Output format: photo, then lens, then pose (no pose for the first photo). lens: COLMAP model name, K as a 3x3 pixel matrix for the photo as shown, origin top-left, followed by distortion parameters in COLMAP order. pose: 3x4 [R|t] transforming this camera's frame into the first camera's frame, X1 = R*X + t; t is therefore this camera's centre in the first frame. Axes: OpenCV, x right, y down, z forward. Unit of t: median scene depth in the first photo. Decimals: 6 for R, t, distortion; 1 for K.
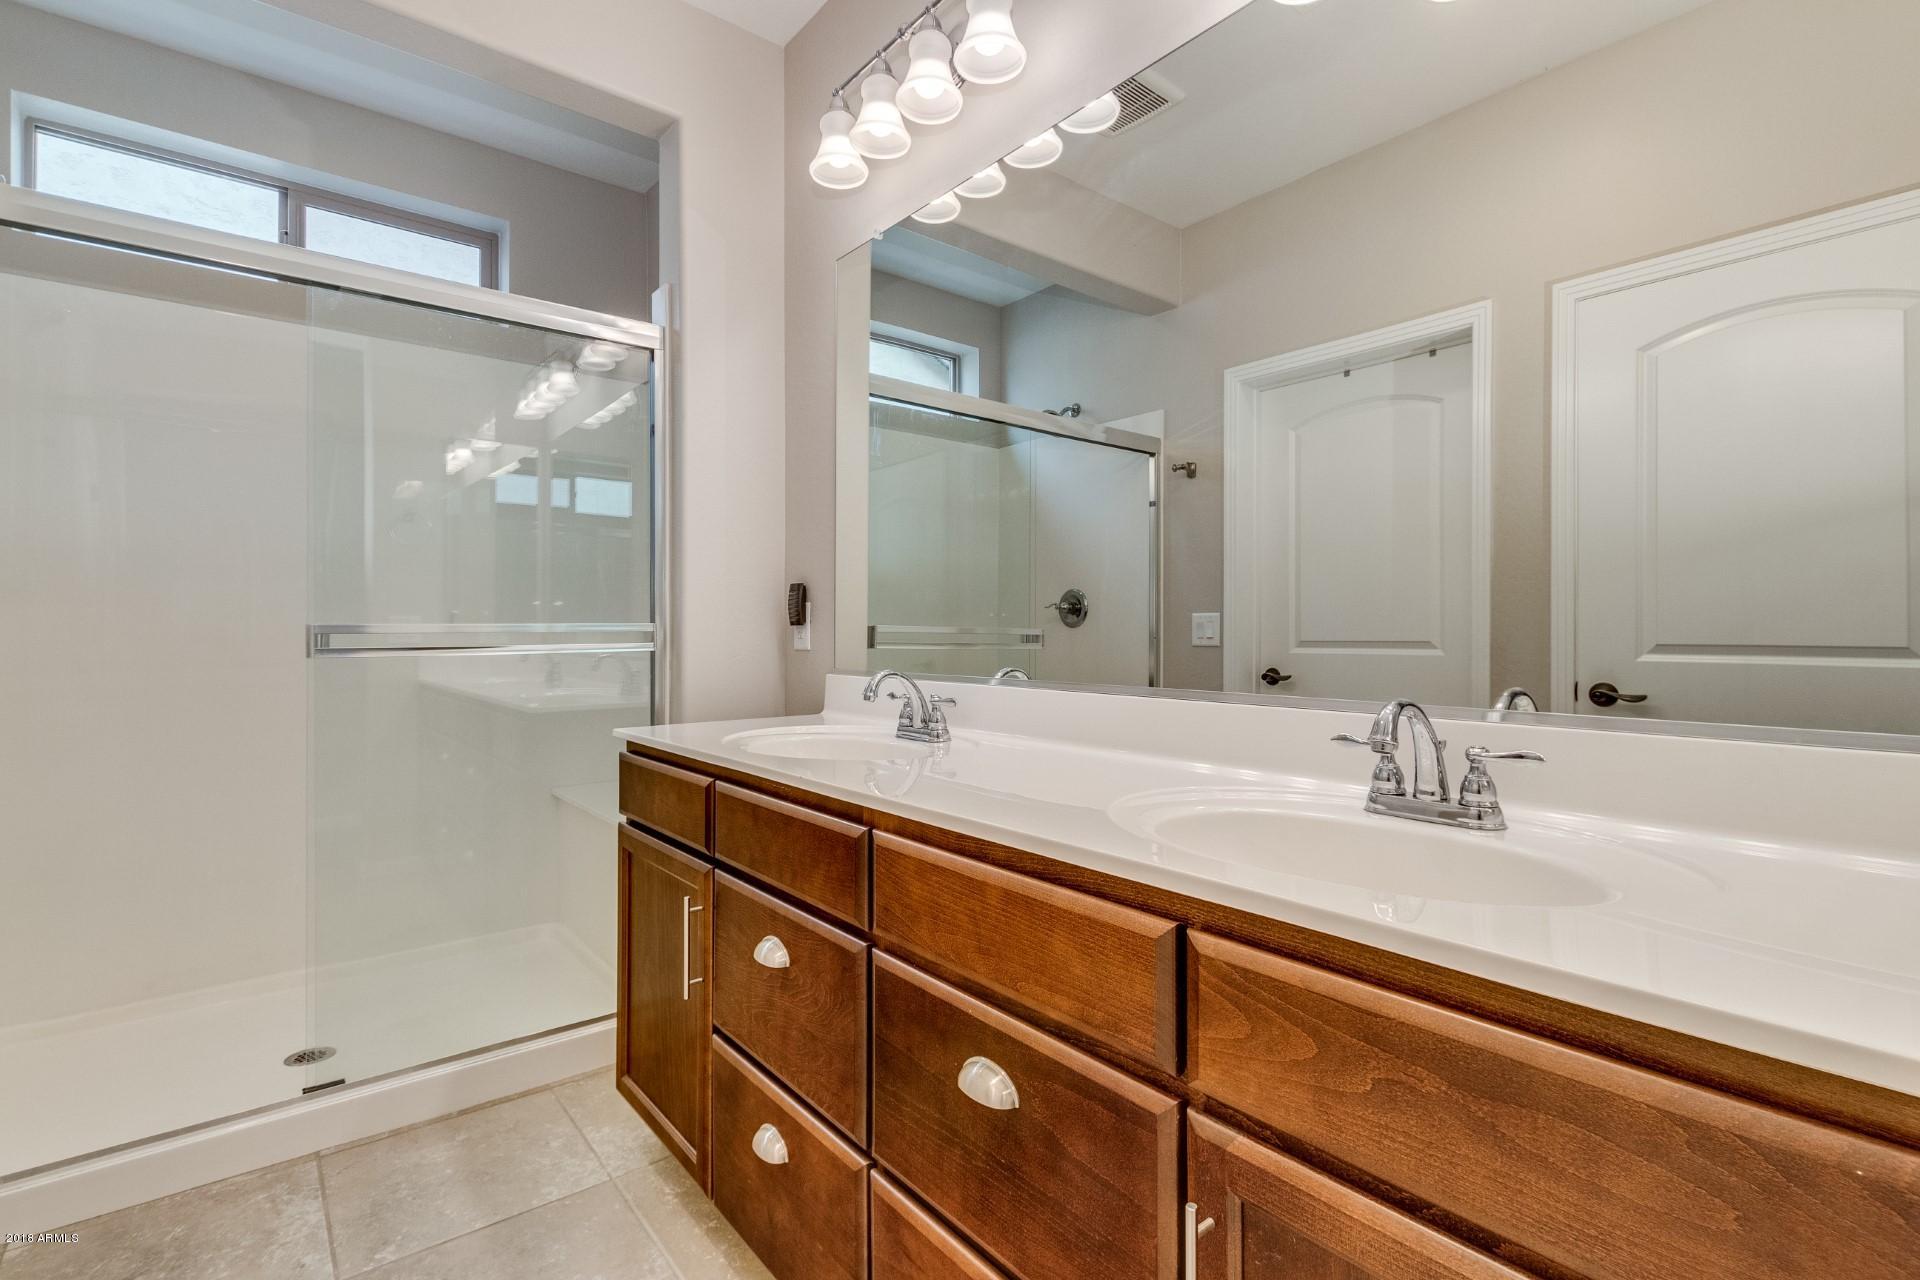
lens RADIAL K [[988.3, 0, 956.4], [0, 988.3, 604.2], [0, 0, 1]] dist [-0.083790, -0.000064]
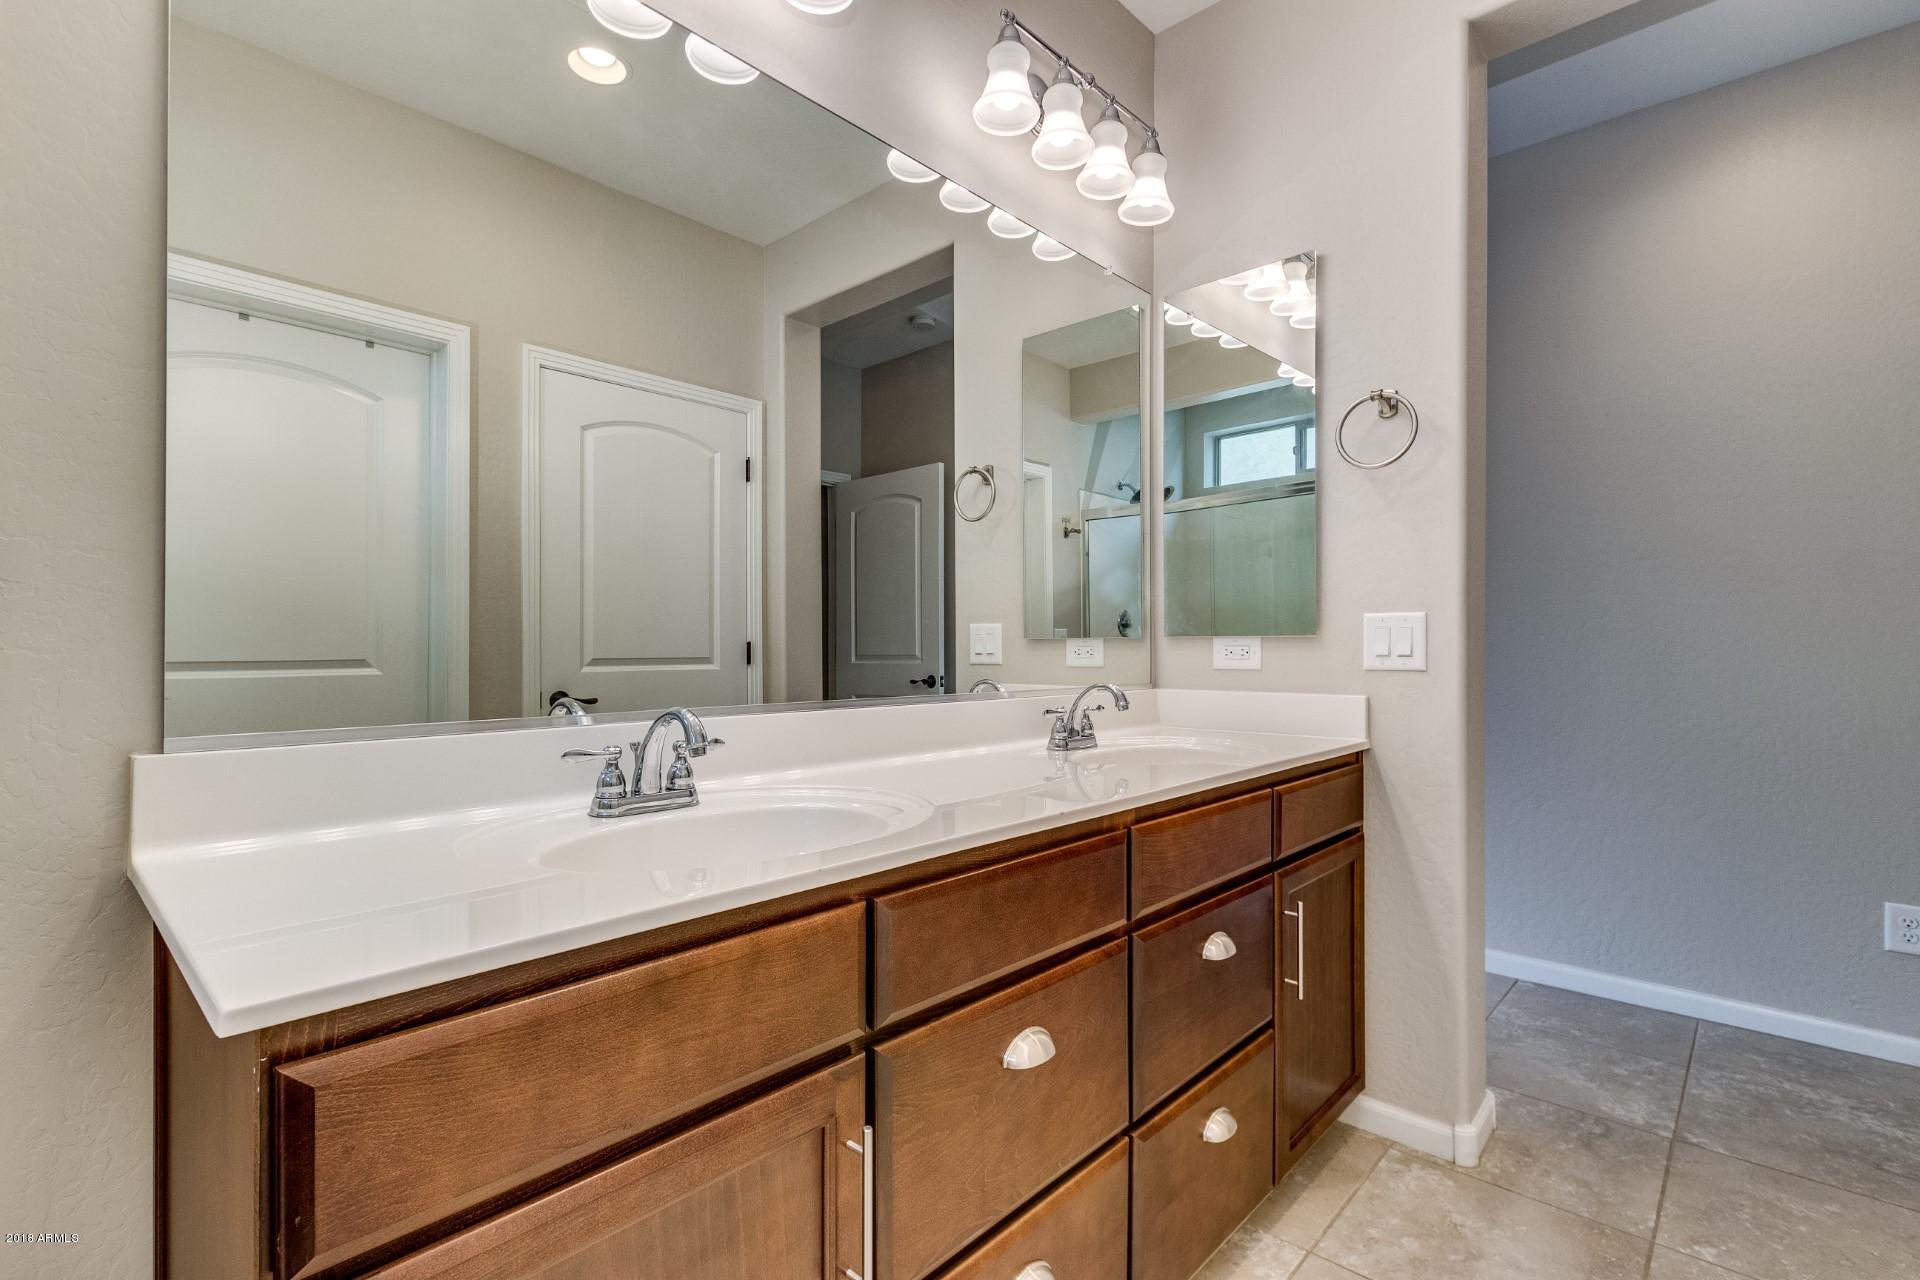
lens RADIAL K [[882.6, 0, 956.6], [0, 882.6, 648.1], [0, 0, 1]] dist [0.023988, -0.013584]
pose [[-0.101348, -0.013648, 0.994757, -0.618821], [-0.018806, 0.999754, 0.011800, 0.008736], [-0.994673, -0.017511, -0.101580, 0.752751]]
